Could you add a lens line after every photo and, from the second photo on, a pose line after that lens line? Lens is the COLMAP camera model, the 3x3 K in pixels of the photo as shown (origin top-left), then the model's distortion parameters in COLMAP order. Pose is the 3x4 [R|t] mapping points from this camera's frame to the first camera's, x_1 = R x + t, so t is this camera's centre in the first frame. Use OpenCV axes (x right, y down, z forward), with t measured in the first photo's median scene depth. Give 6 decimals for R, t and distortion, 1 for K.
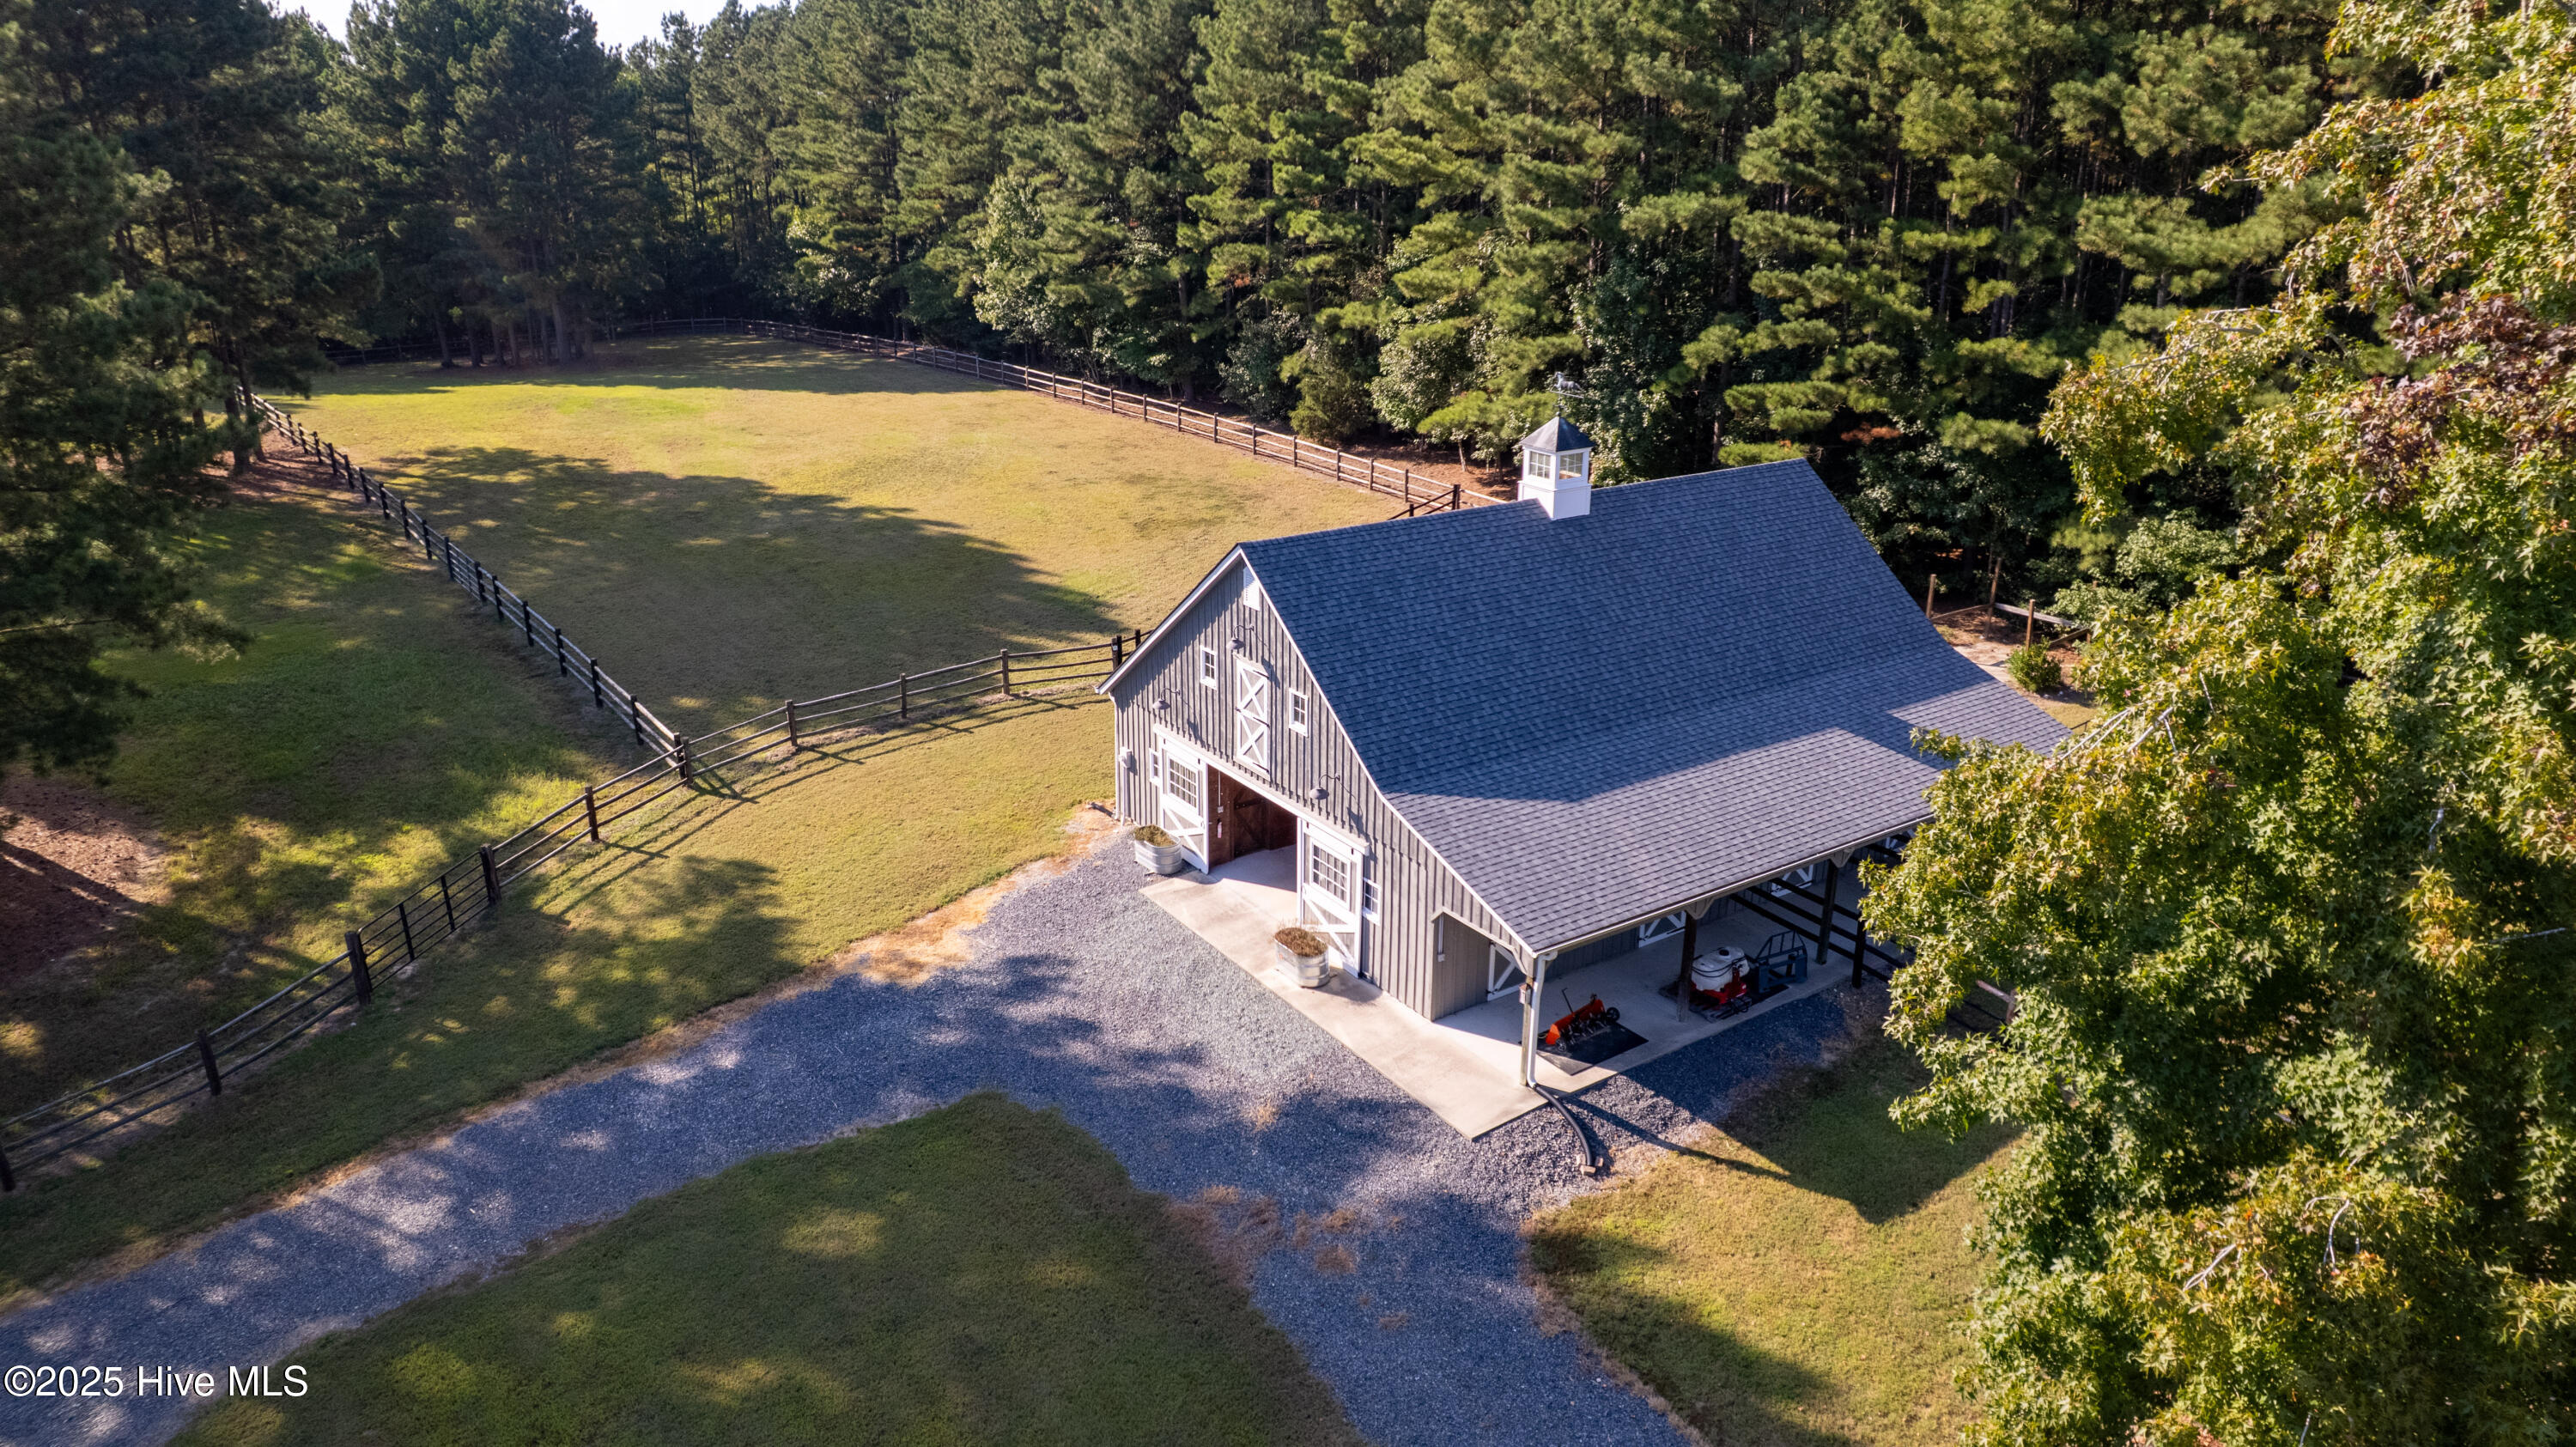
lens RADIAL K [[1652.1, 0, 1303.6], [0, 1652.1, 719.8], [0, 0, 1]] dist [-0.071906, 0.065075]
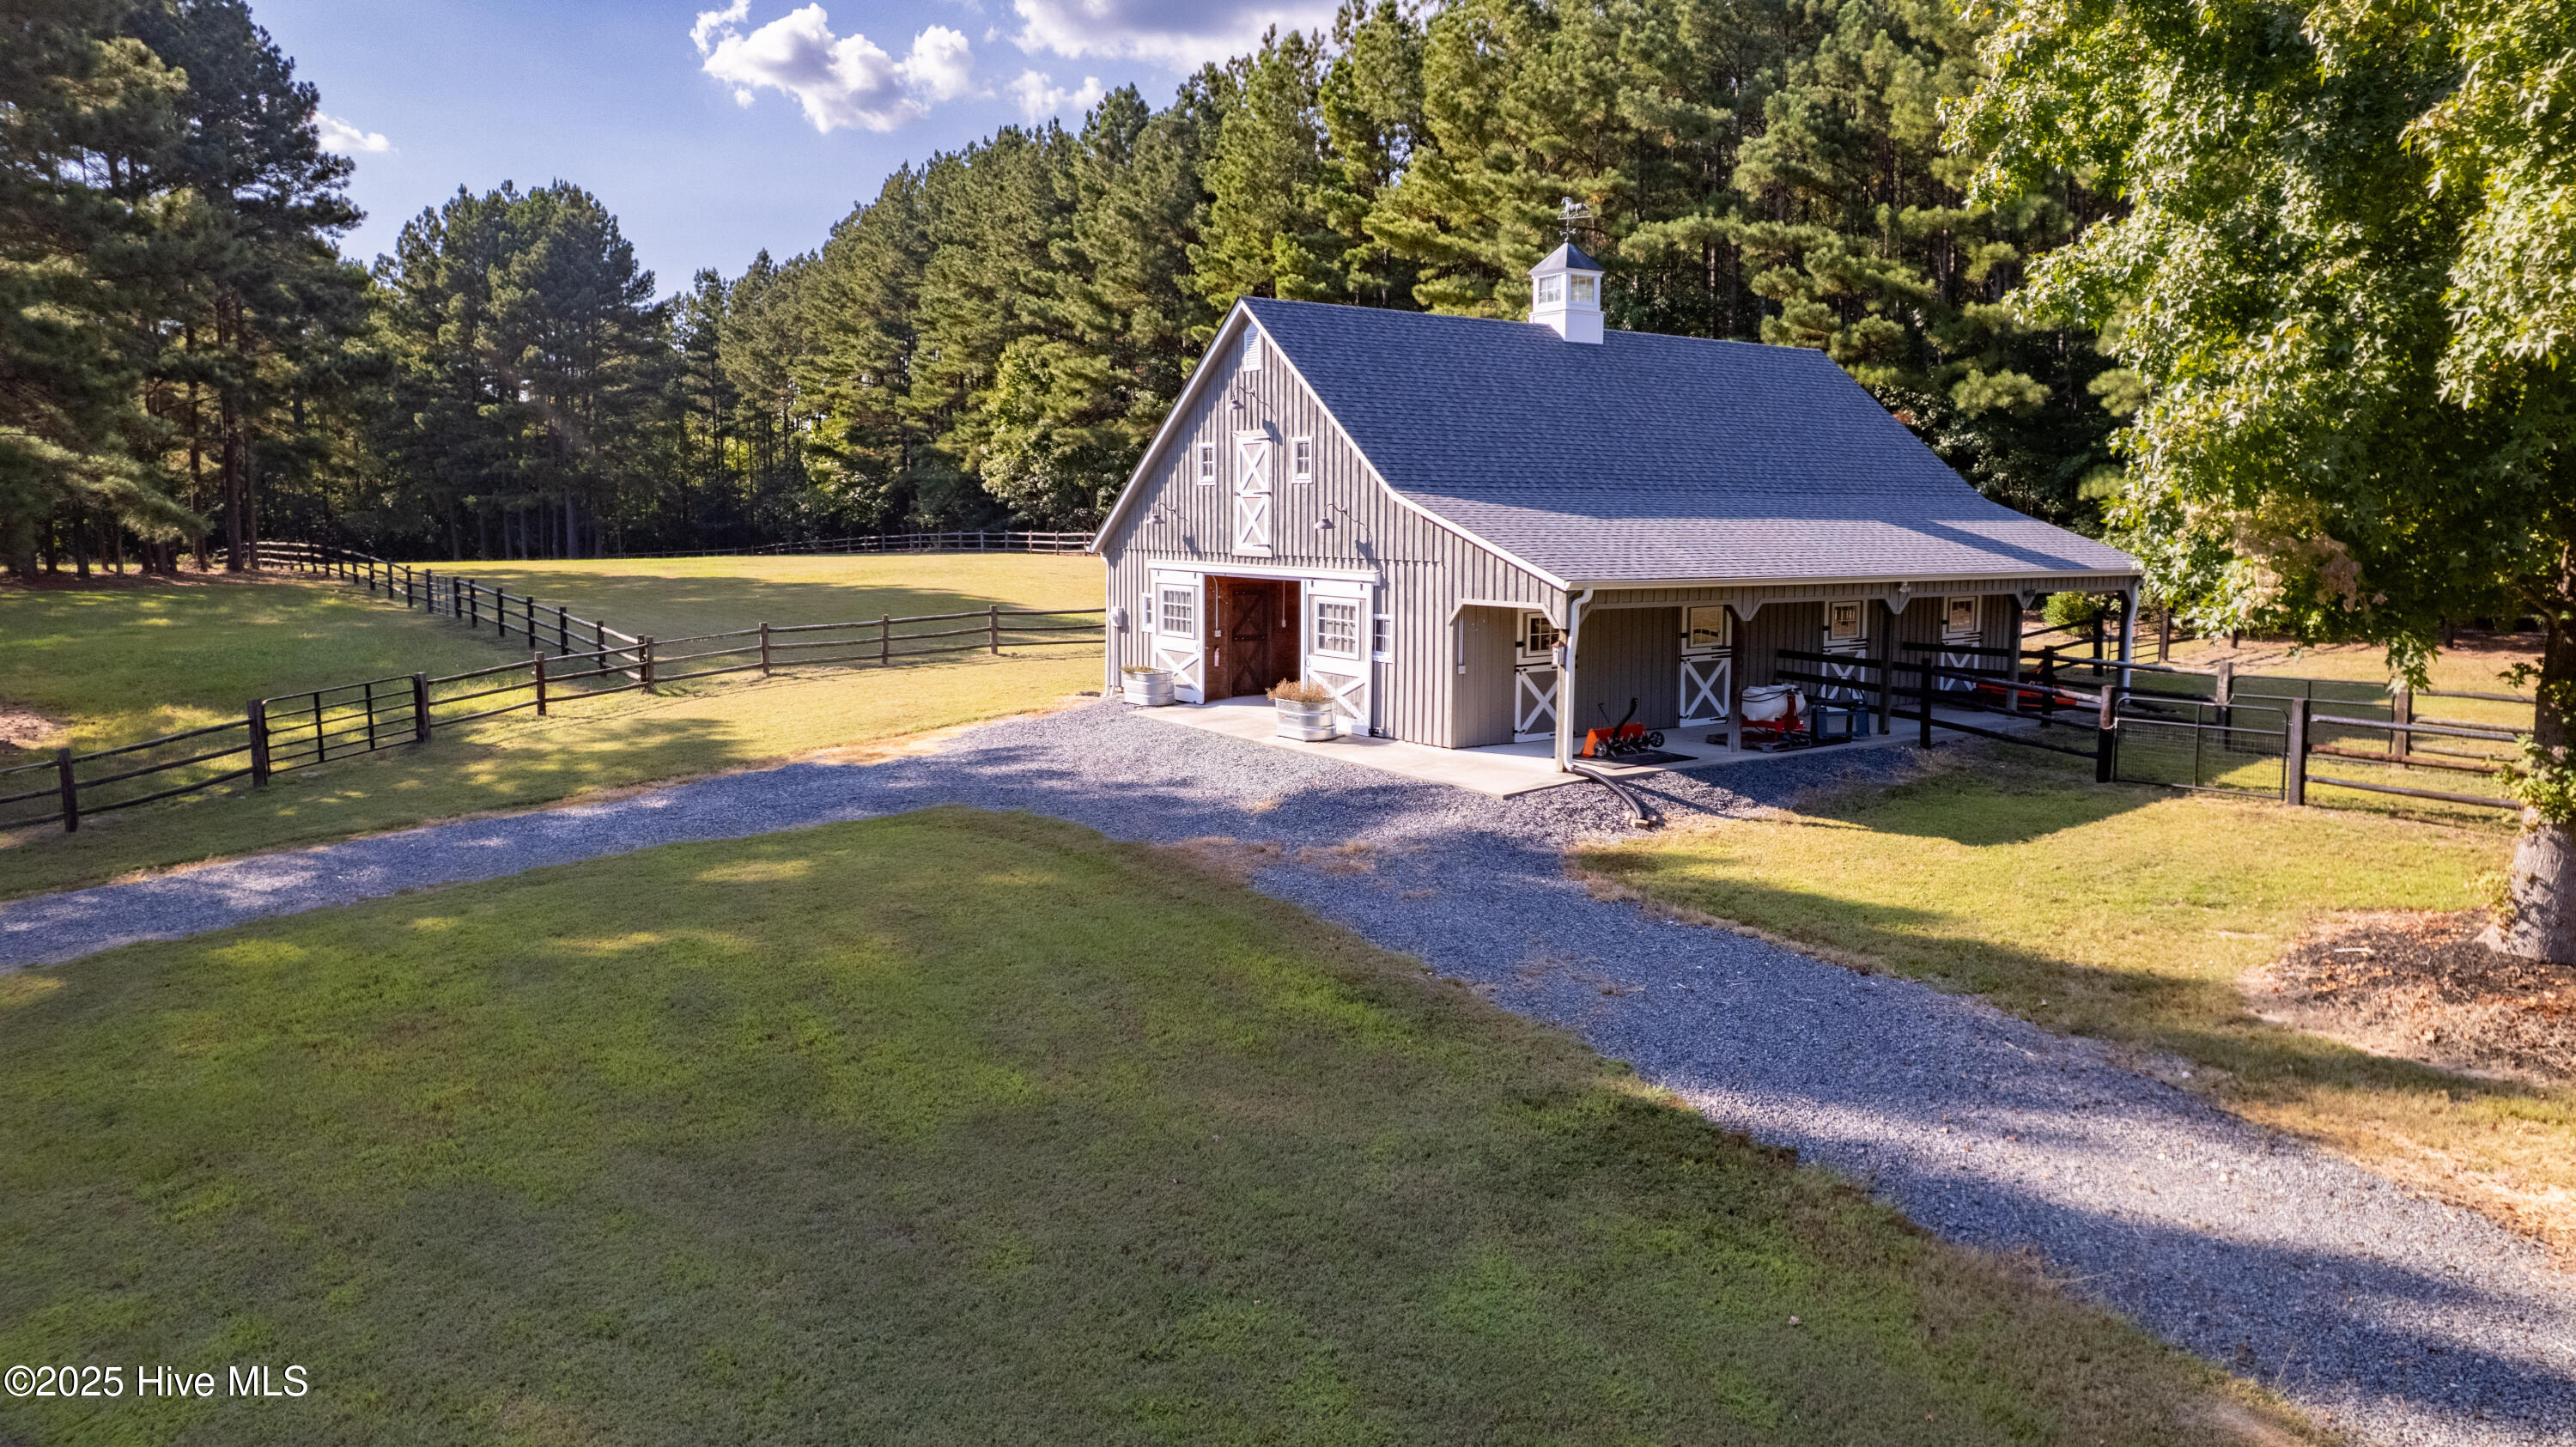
lens RADIAL K [[1652.1, 0, 1303.6], [0, 1652.1, 719.8], [0, 0, 1]] dist [-0.071906, 0.065075]
pose [[0.999998, -0.001785, -0.001031, -0.000967], [0.001522, 0.976661, -0.214782, 0.216625], [0.001390, 0.214780, 0.976661, 0.077465]]
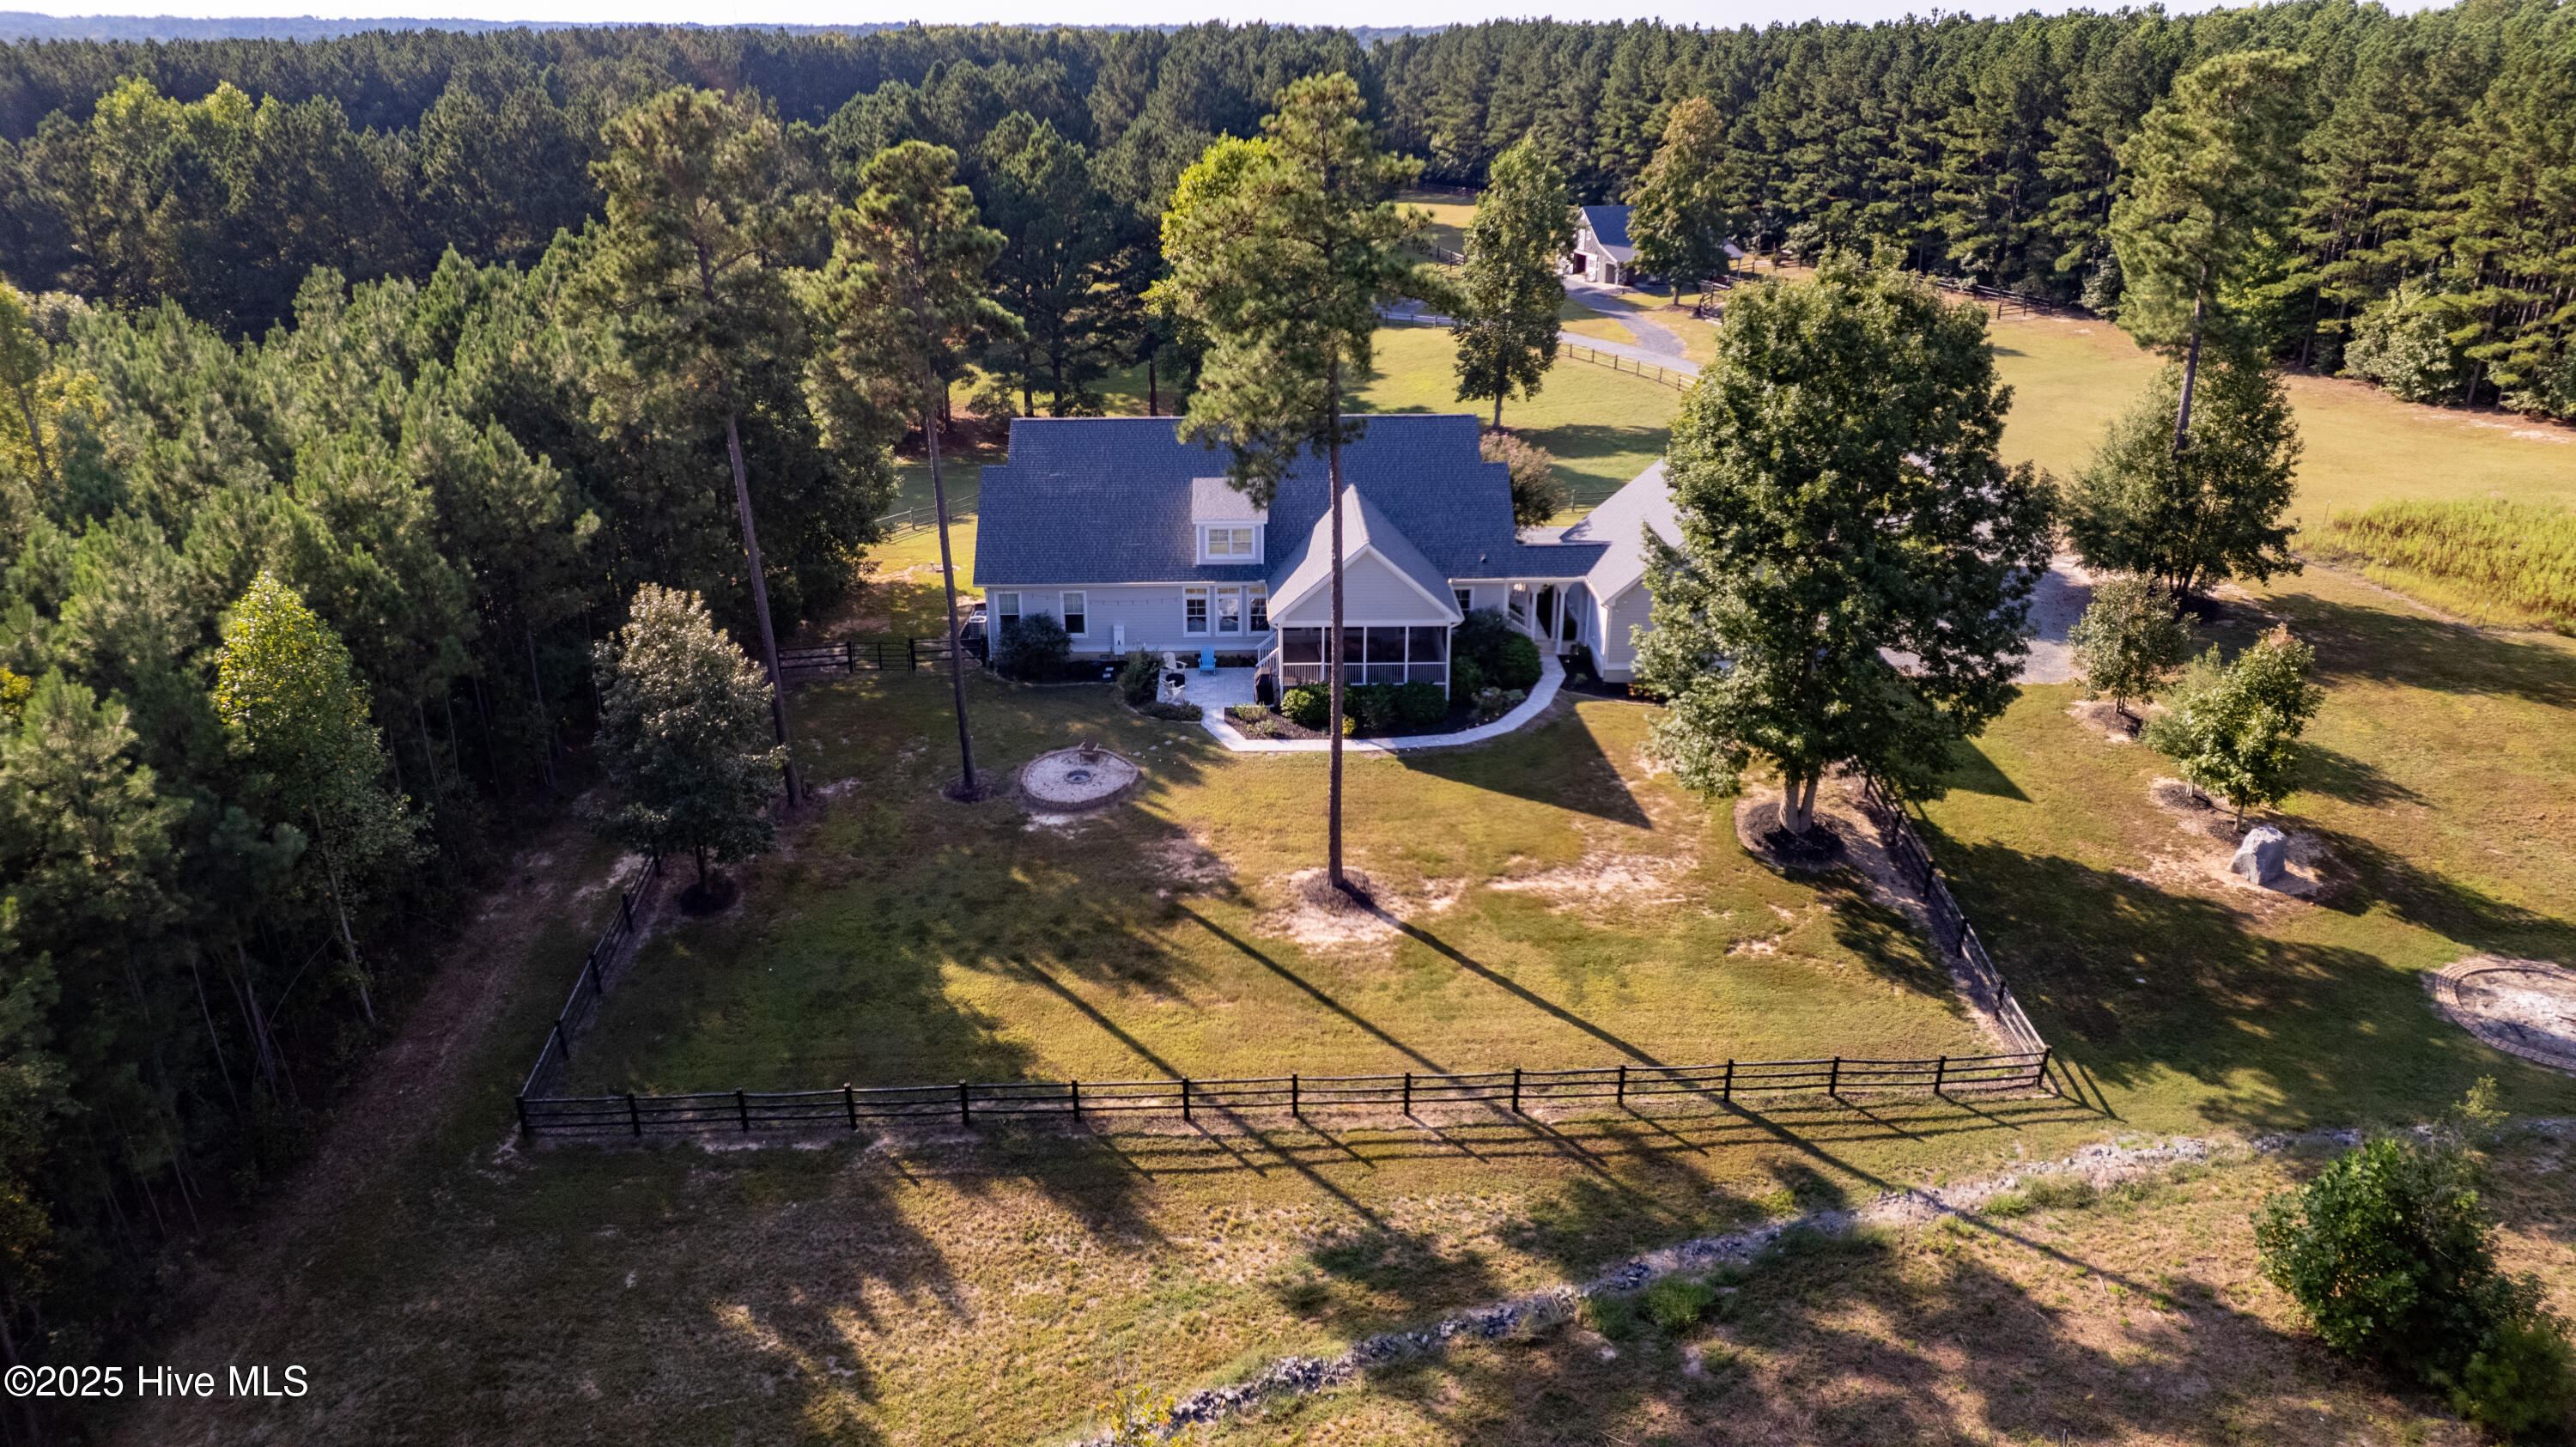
lens RADIAL K [[1652.1, 0, 1303.6], [0, 1652.1, 719.8], [0, 0, 1]] dist [-0.071906, 0.065075]
pose [[0.962754, 0.104647, -0.249308, 0.423441], [-0.090883, 0.993664, 0.066130, 0.915030], [0.254649, -0.041009, 0.966164, -3.212849]]
